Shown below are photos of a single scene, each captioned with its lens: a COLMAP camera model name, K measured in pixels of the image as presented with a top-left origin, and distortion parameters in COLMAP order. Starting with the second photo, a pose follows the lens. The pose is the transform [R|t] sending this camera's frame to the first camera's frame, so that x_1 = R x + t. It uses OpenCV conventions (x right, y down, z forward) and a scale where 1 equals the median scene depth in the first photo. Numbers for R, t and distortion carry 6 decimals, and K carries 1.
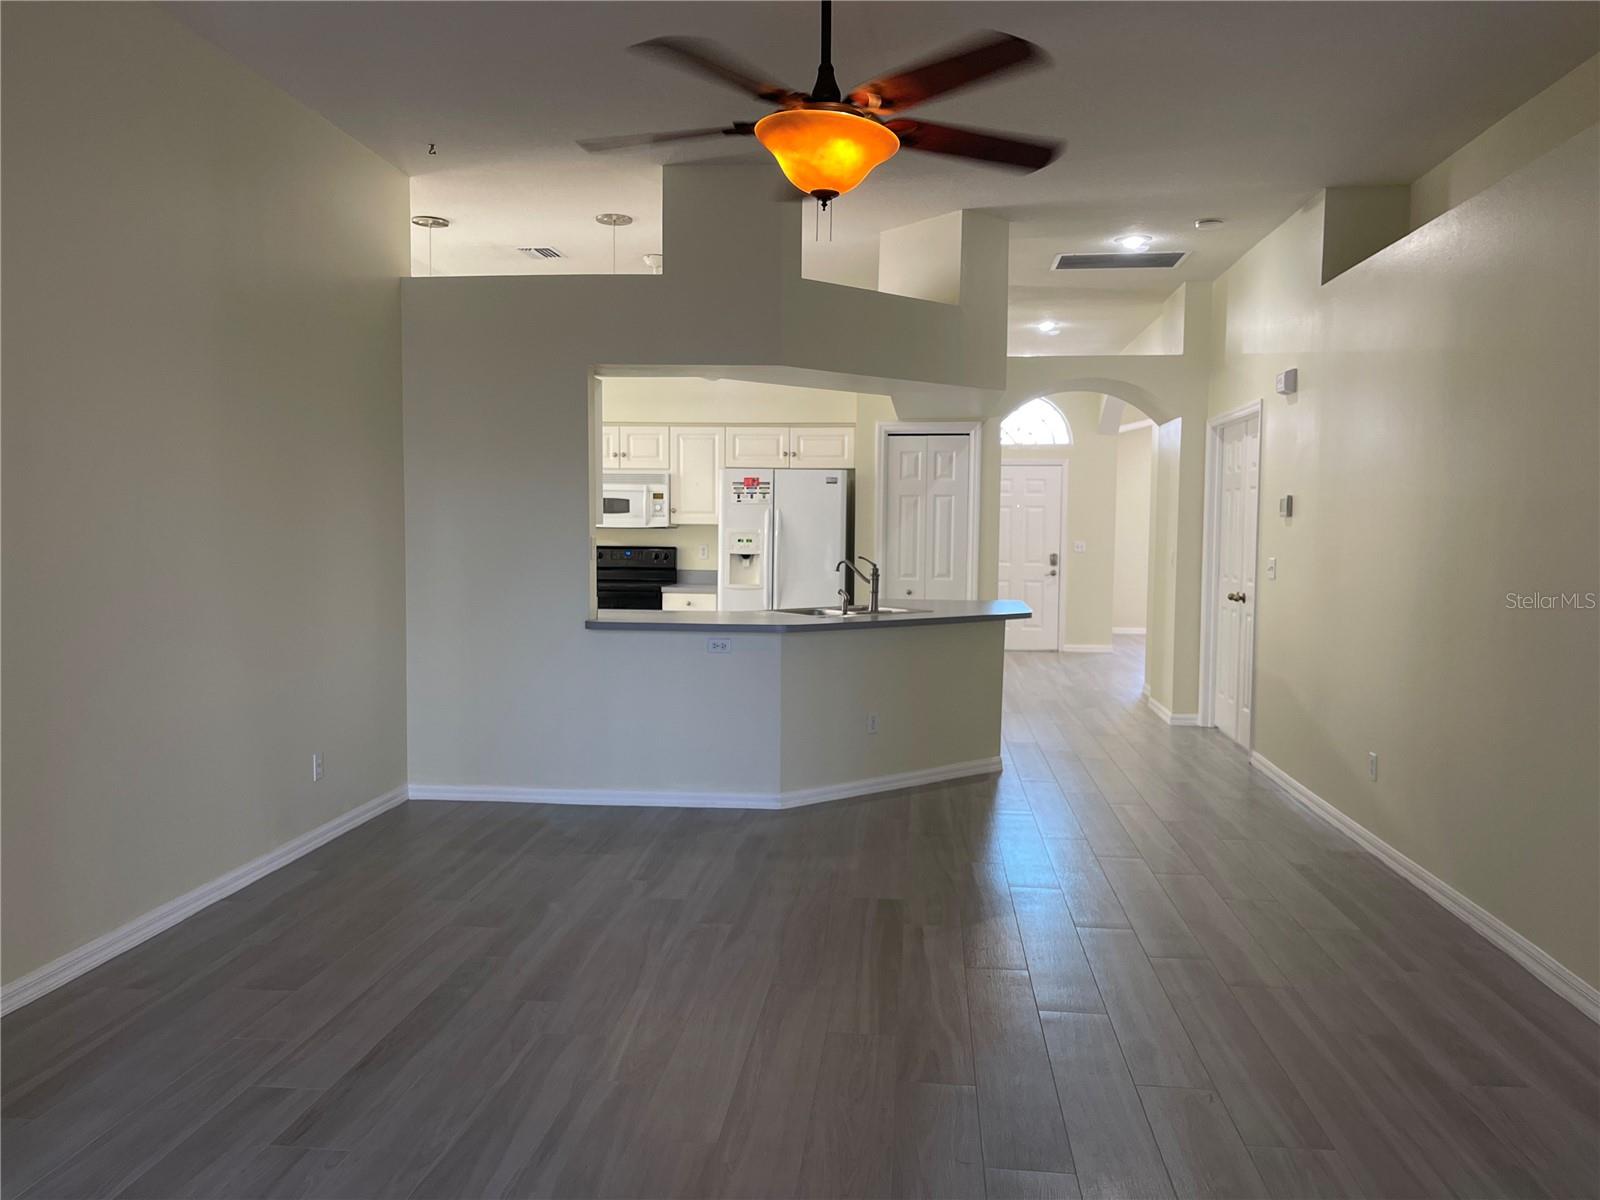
lens RADIAL K [[1206.8, 0, 794.1], [0, 1206.8, 603.1], [0, 0, 1]] dist [0.037257, -0.022165]
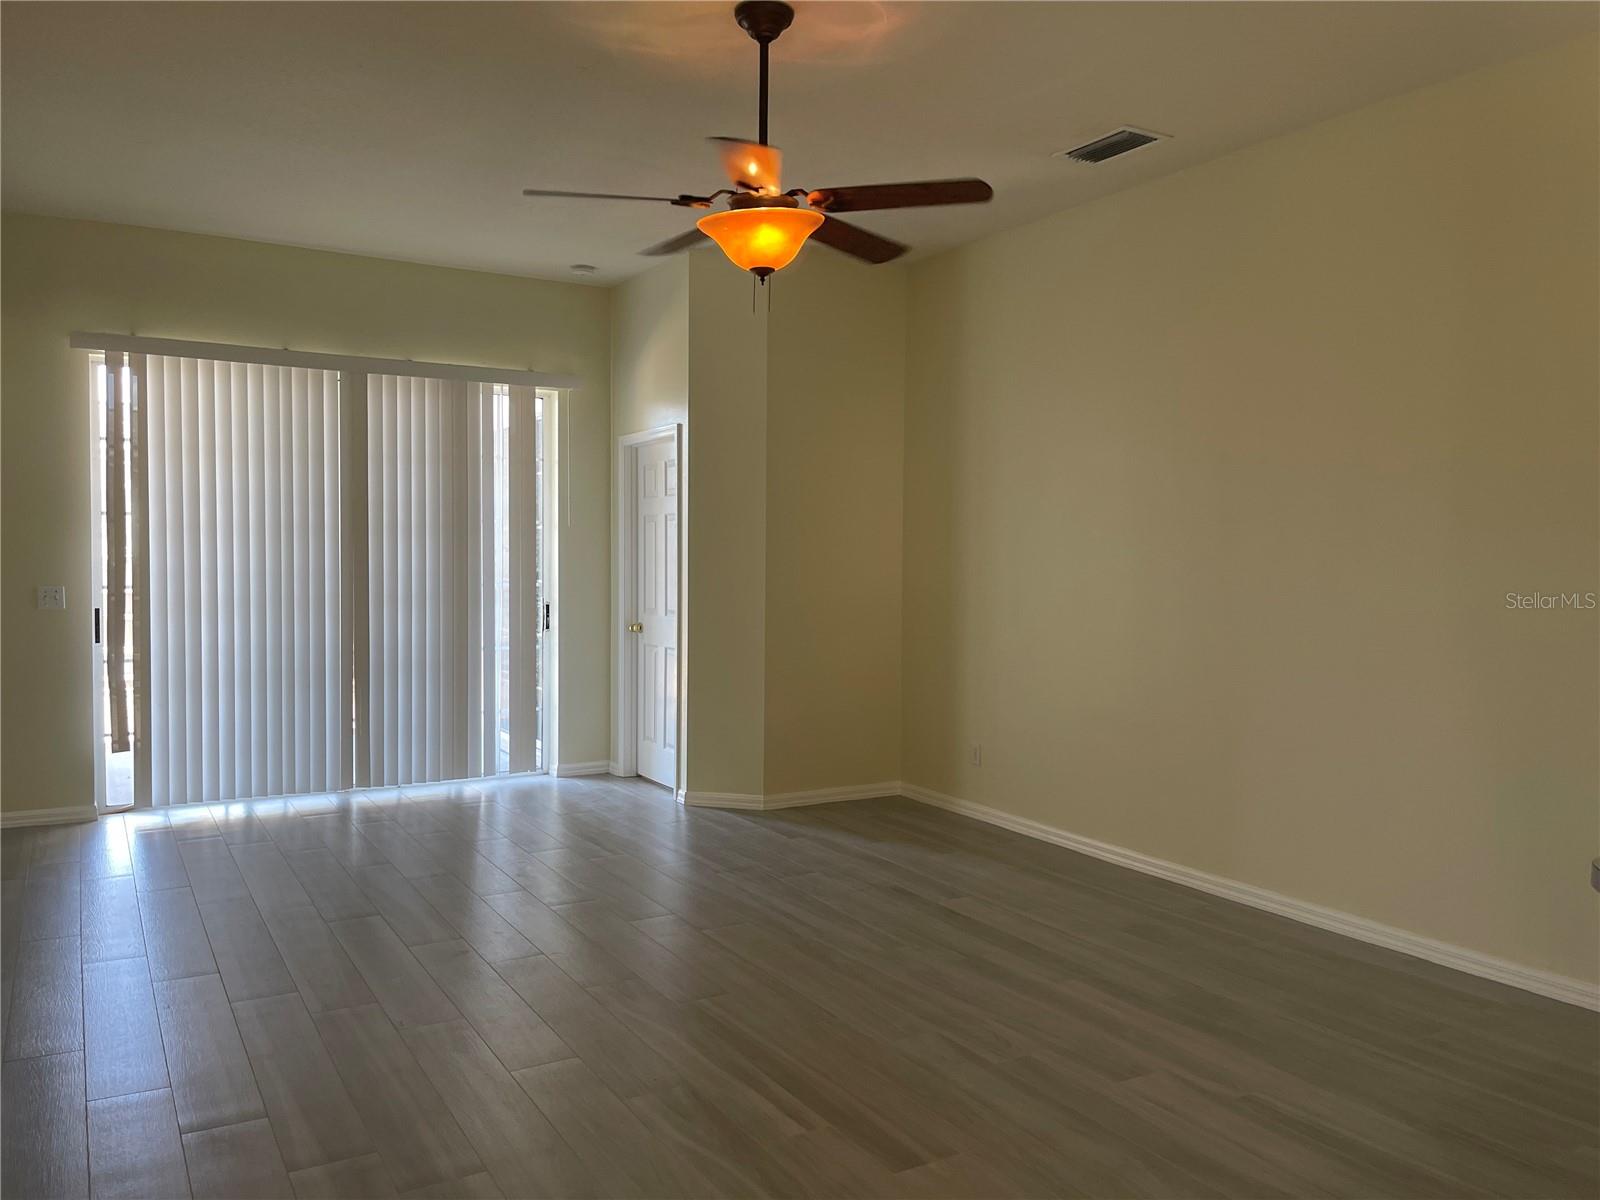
lens RADIAL K [[1206.8, 0, 801.0], [0, 1206.8, 594.4], [0, 0, 1]] dist [0.037257, -0.022165]
pose [[-0.802448, 0.008315, -0.596664, 0.445344], [-0.051115, 0.995270, 0.082614, -0.087700], [0.594529, 0.096792, -0.798227, 1.286926]]
